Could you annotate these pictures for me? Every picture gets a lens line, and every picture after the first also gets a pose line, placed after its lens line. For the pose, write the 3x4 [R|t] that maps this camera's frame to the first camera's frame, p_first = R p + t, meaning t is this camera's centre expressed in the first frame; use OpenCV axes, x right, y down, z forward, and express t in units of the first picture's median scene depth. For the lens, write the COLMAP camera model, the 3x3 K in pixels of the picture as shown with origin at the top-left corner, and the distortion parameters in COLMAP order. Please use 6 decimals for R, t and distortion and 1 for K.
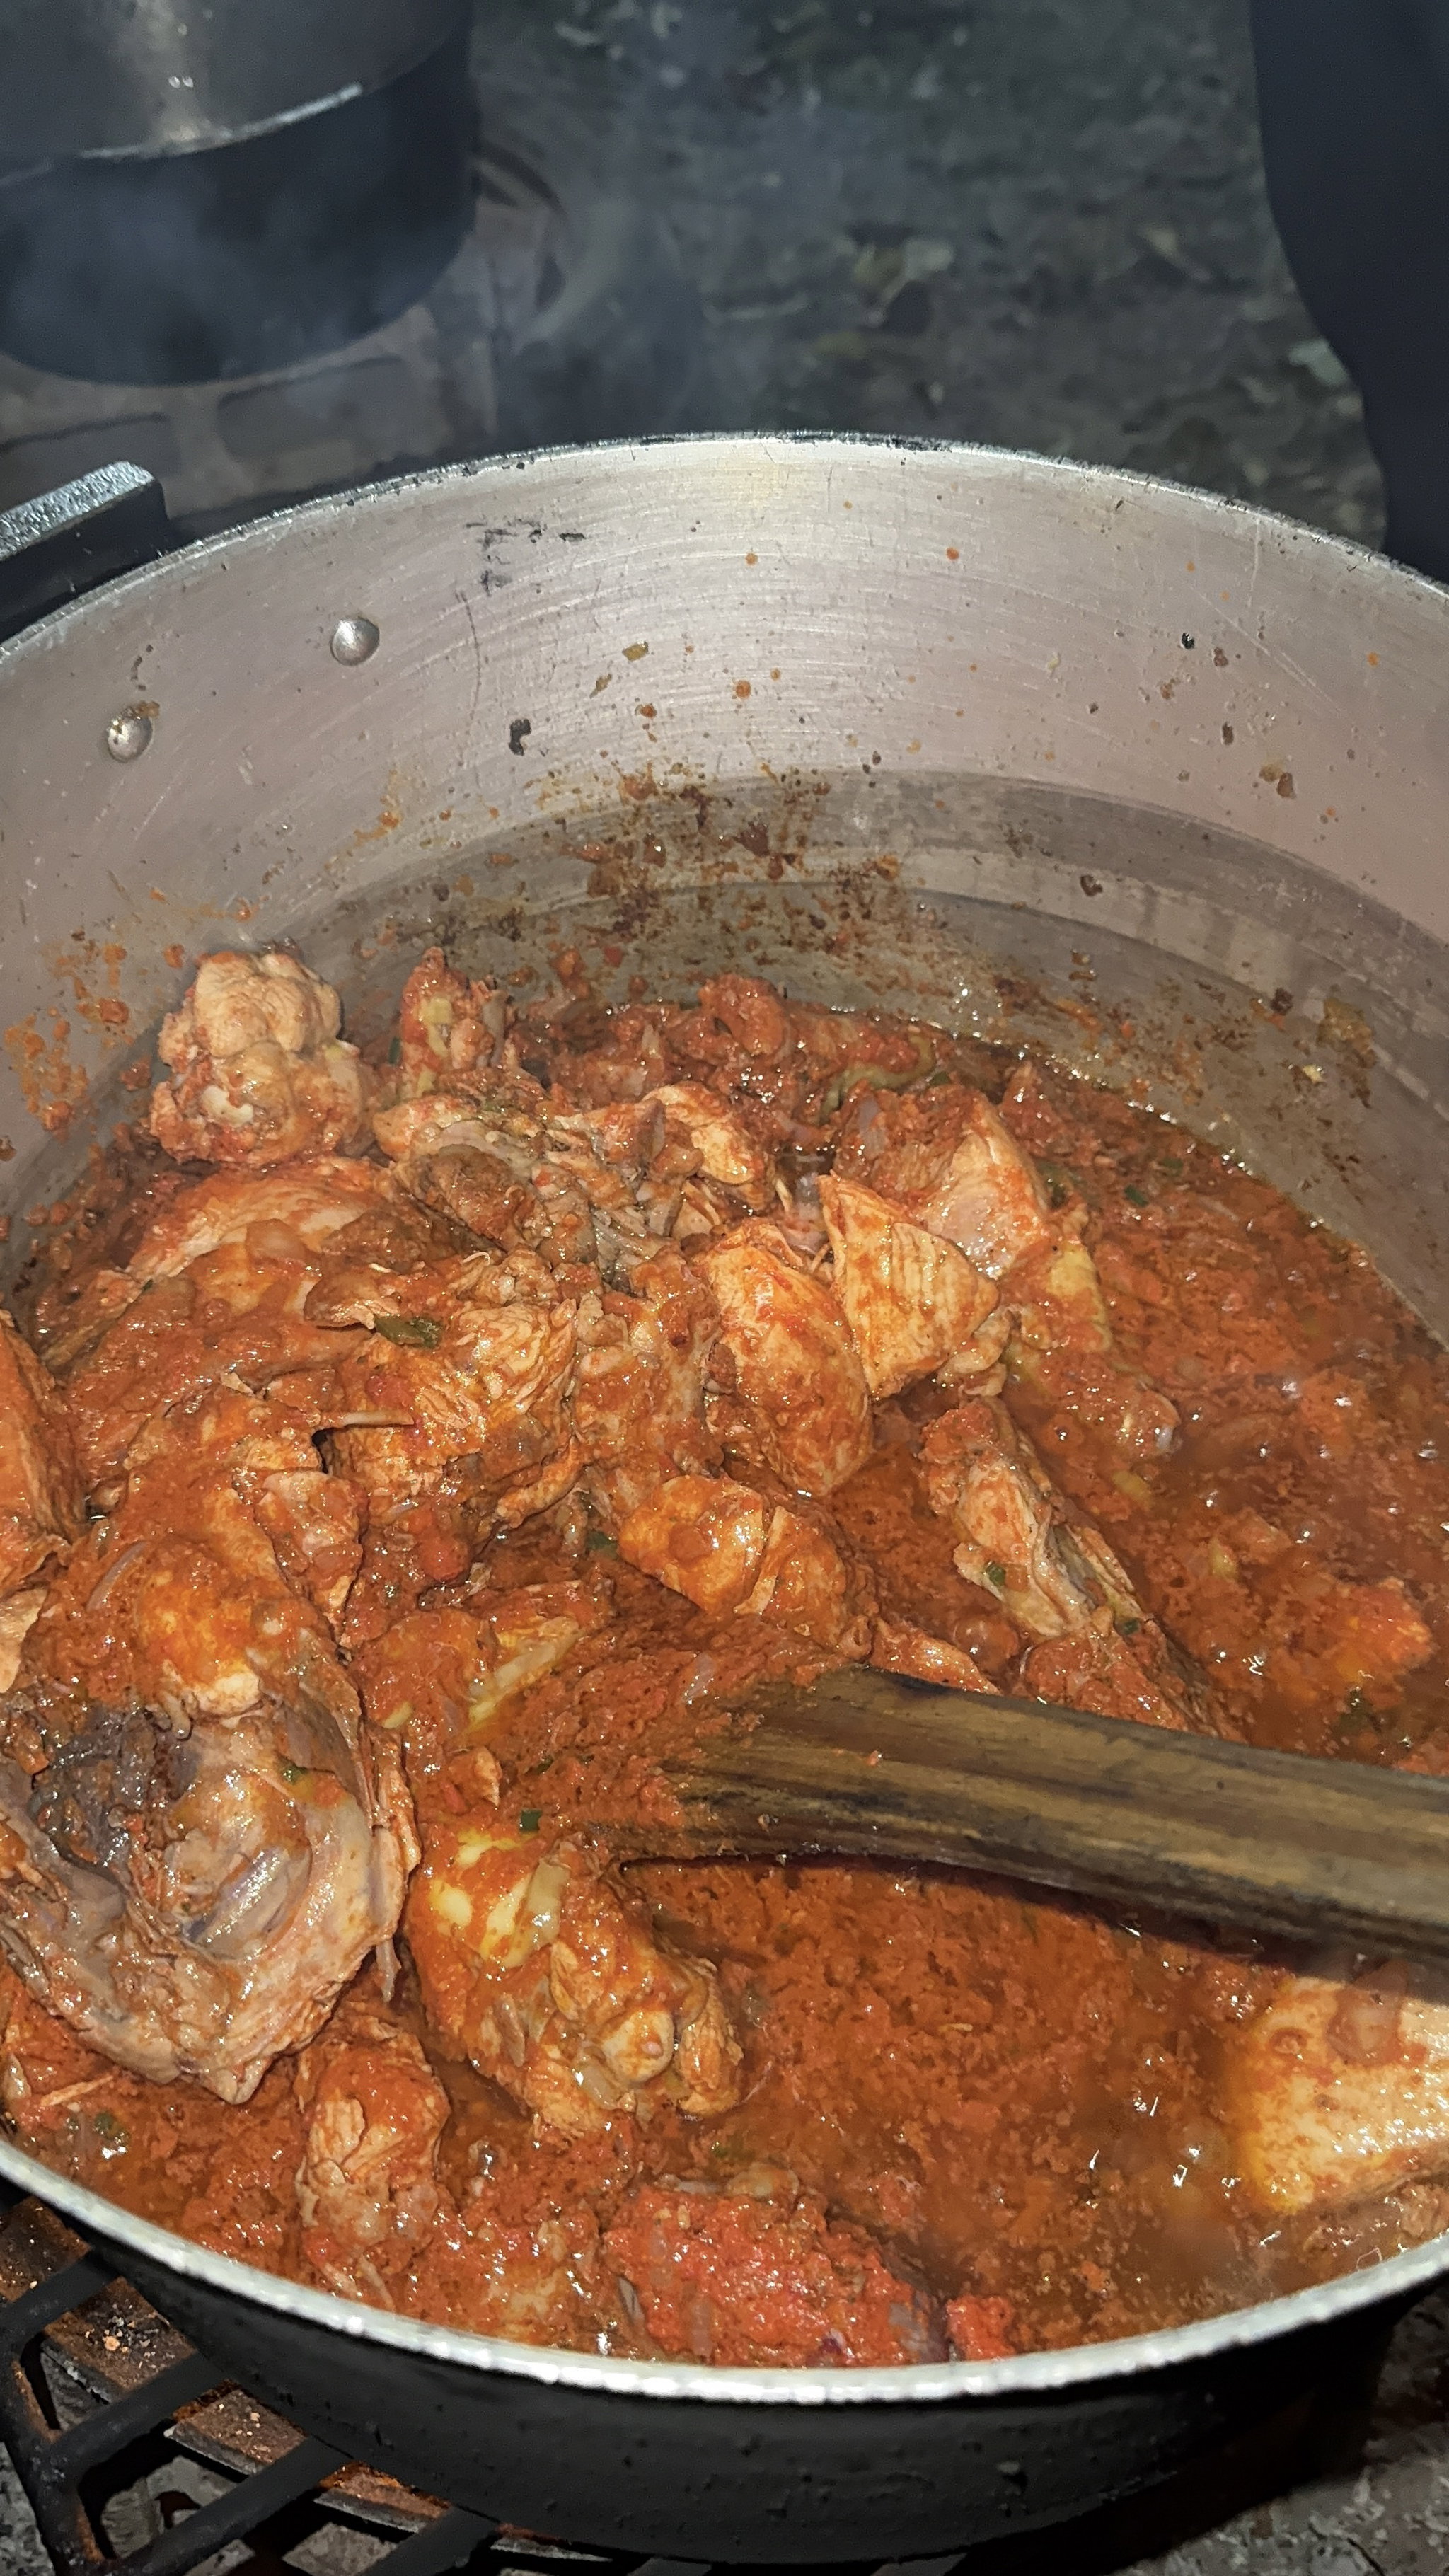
lens RADIAL K [[2275.2, 0, 713.6], [0, 2275.2, 1276.7], [0, 0, 1]] dist [0.167747, -0.328873]
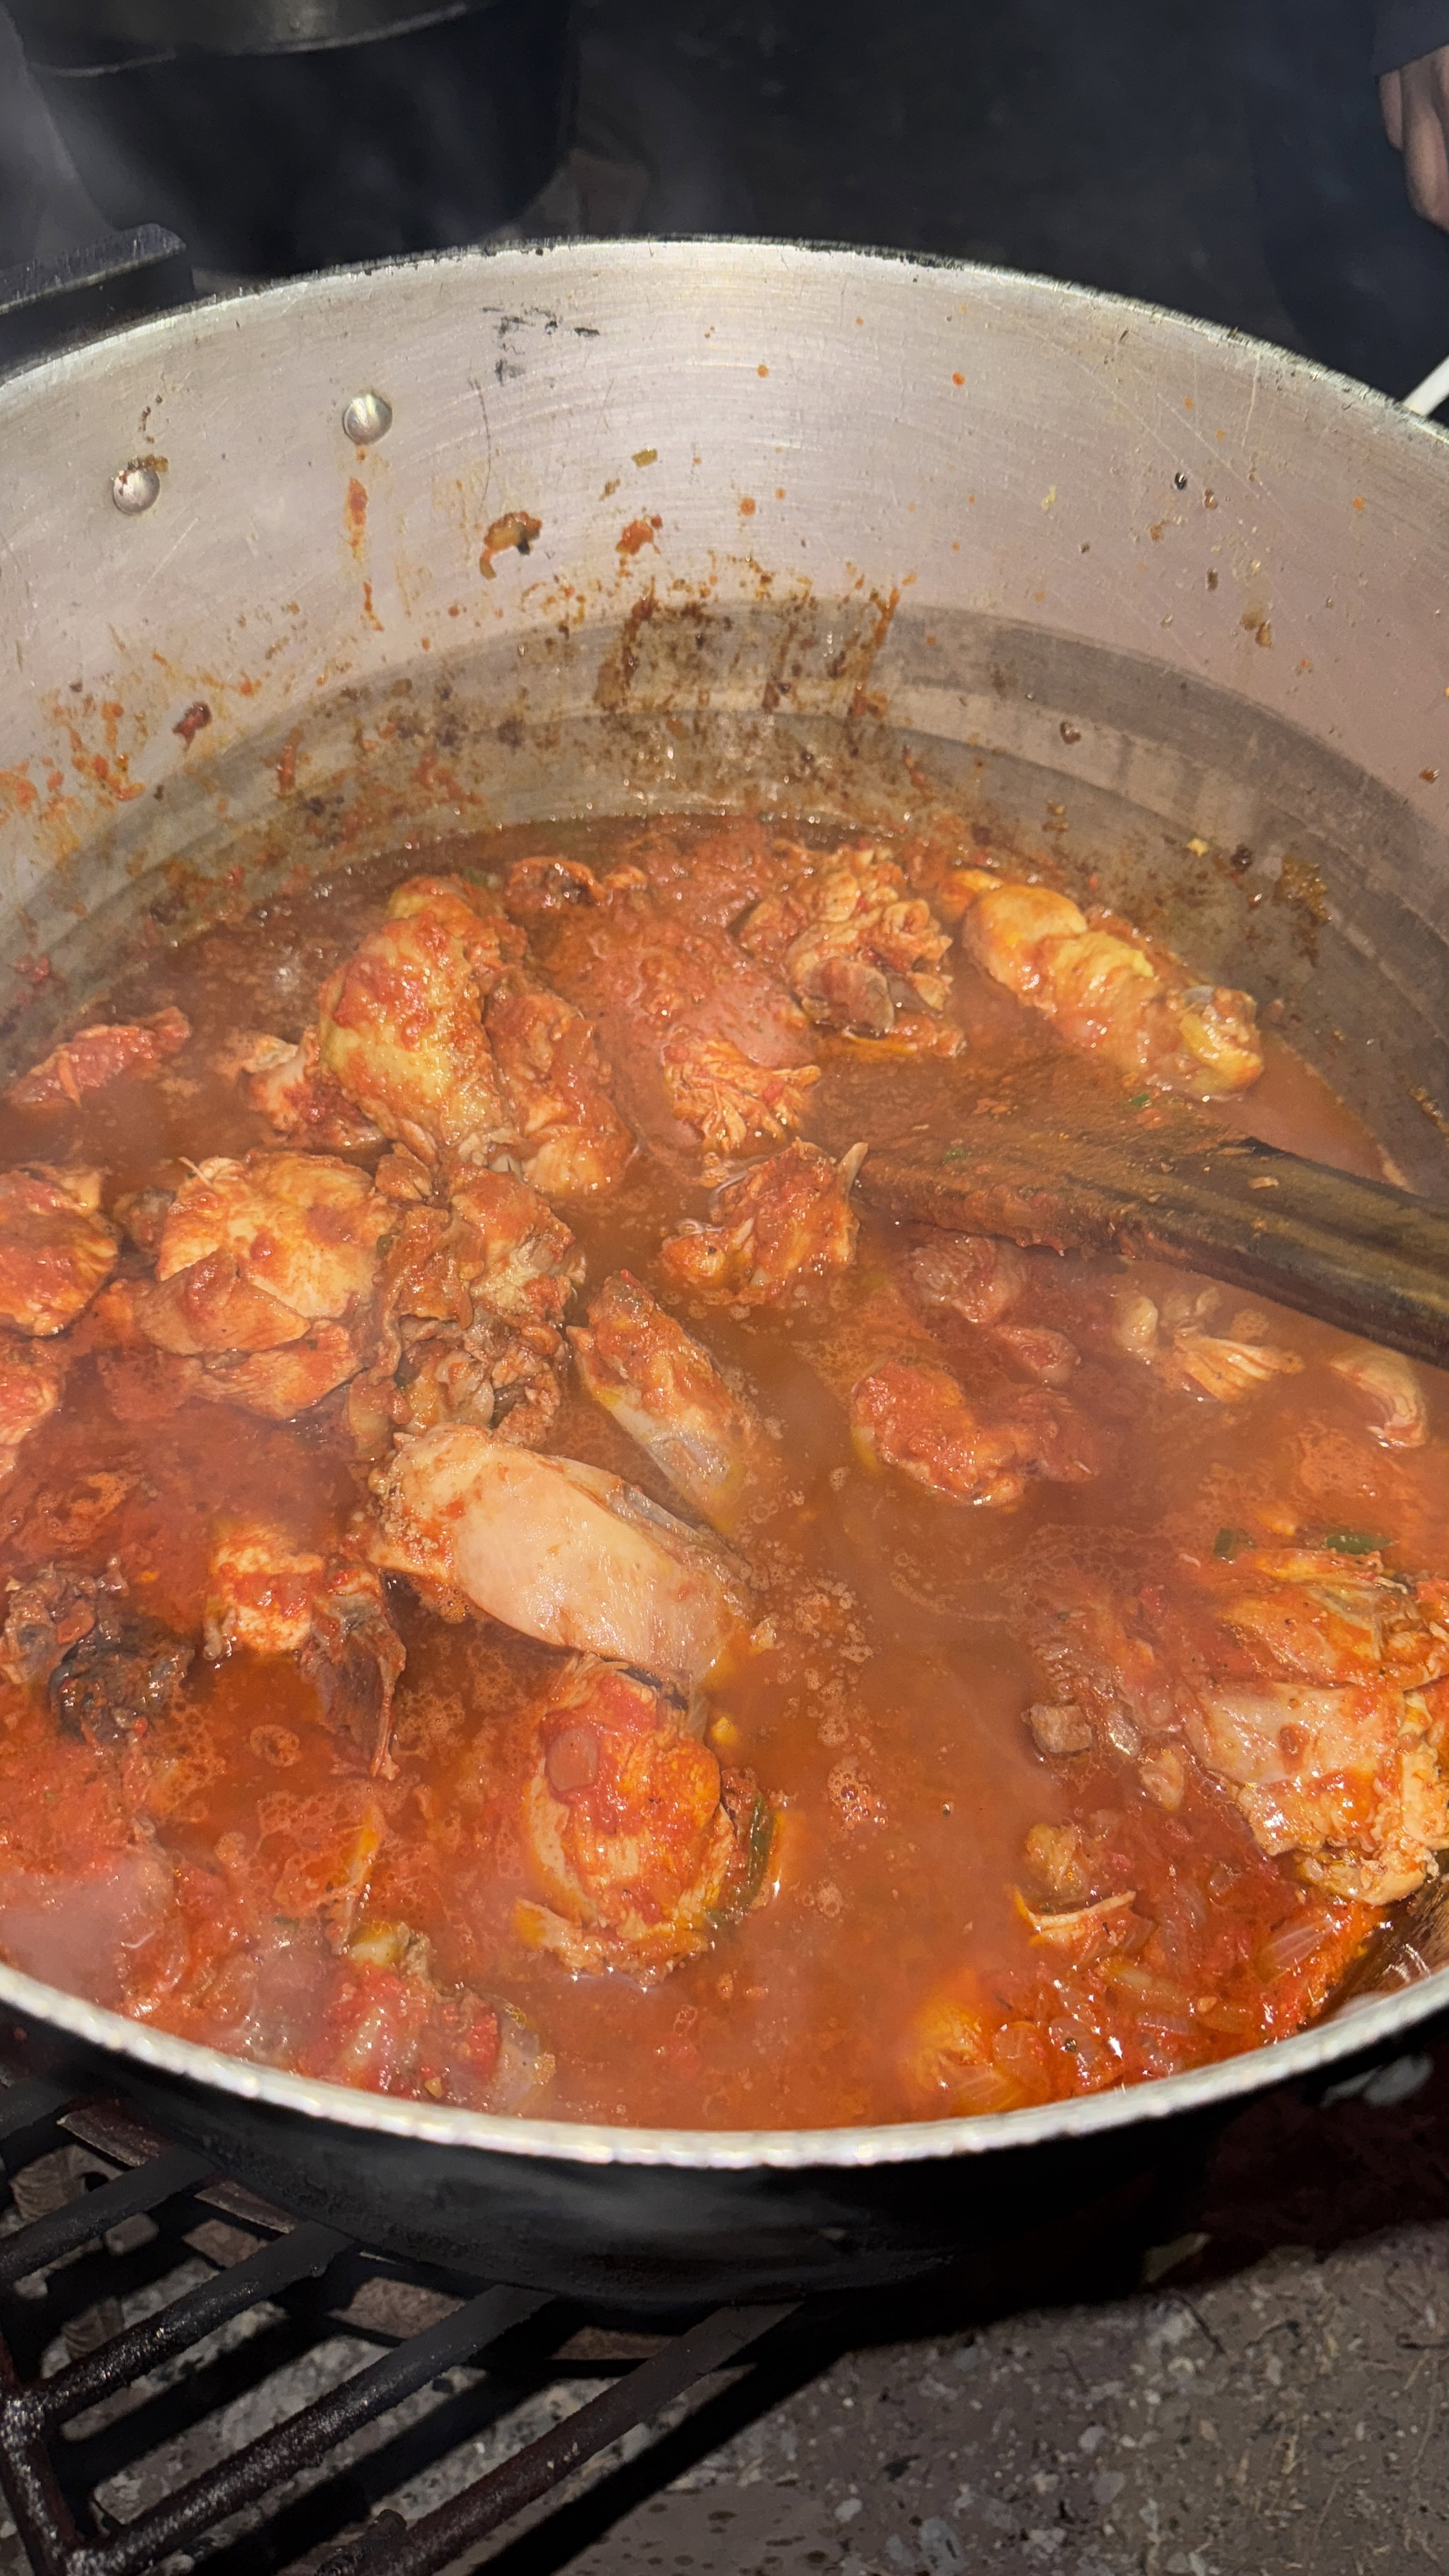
lens RADIAL K [[1952.7, 0, 740.5], [0, 1952.7, 1252.1], [0, 0, 1]] dist [0.106419, -0.195499]
pose [[0.996906, 0.078569, 0.002277, 0.035590], [-0.078598, 0.996181, 0.038015, 0.044672], [0.000718, -0.038076, 0.999275, 0.111489]]
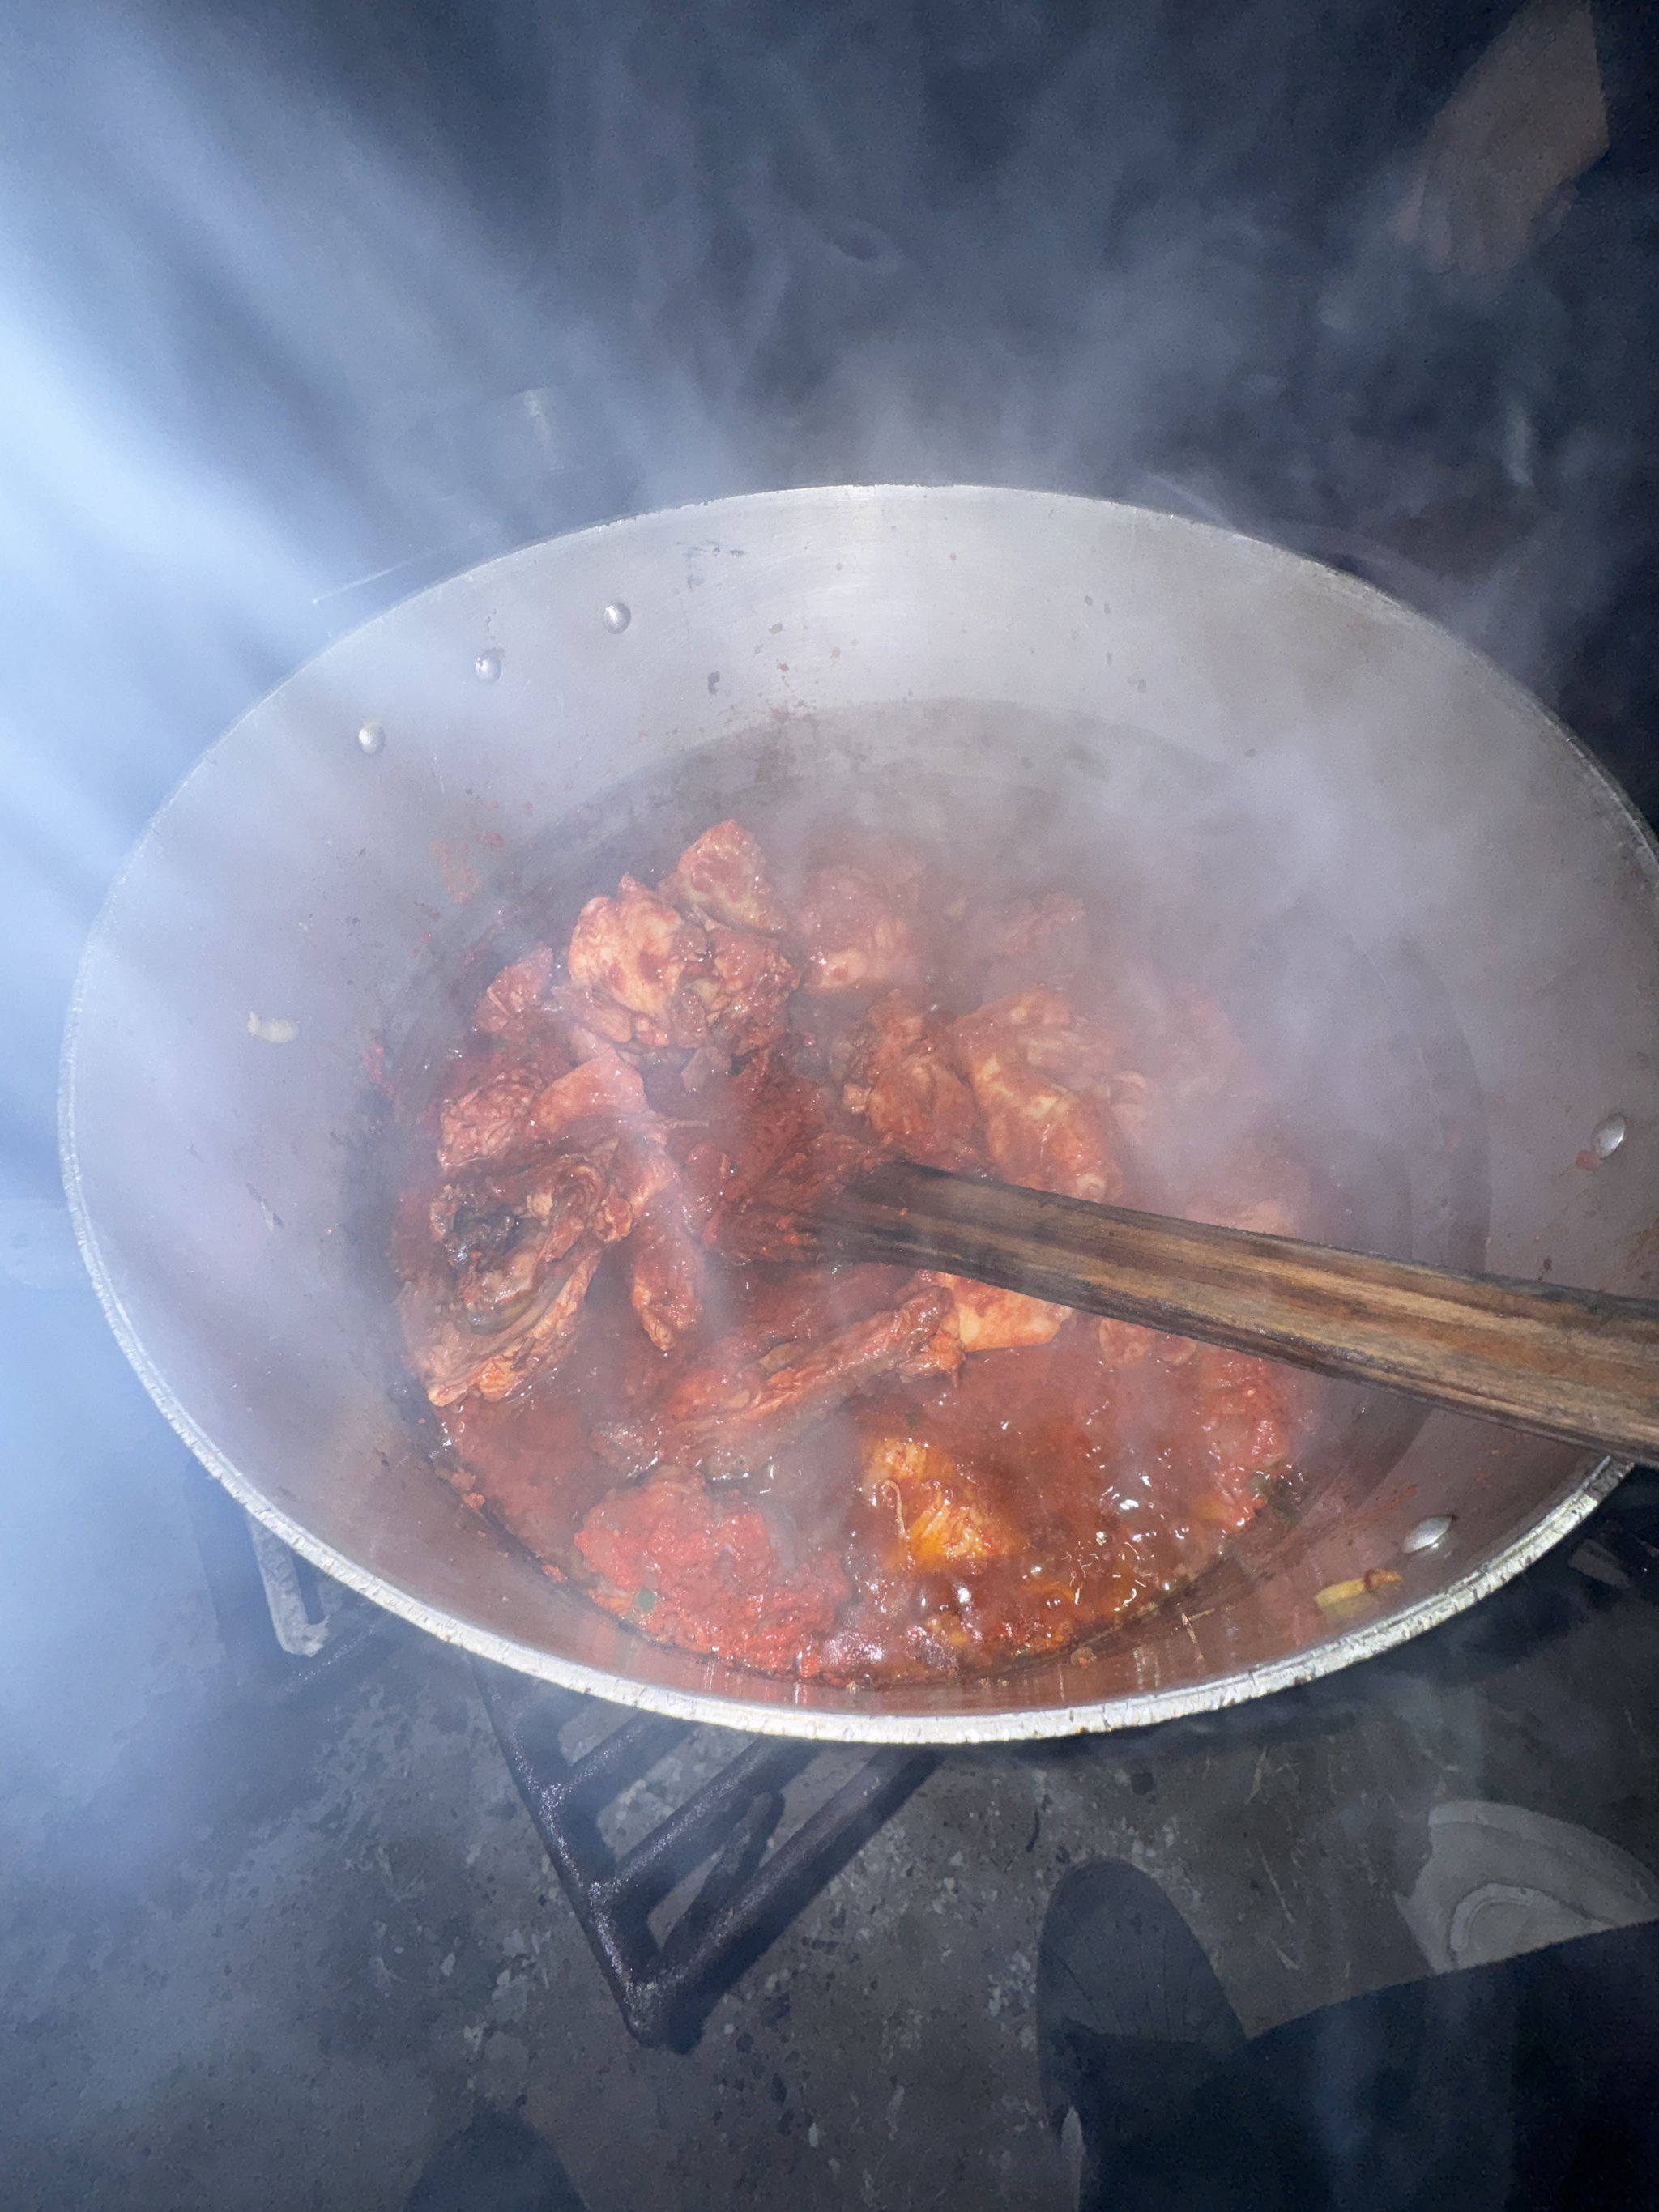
lens RADIAL K [[908.3, 0, 822.3], [0, 908.3, 1107.9], [0, 0, 1]] dist [0.005506, 0.000120]
pose [[0.999519, -0.030990, -0.001152, -0.008802], [0.031001, 0.997481, 0.063805, 0.059365], [-0.000828, -0.063810, 0.997962, 0.275209]]
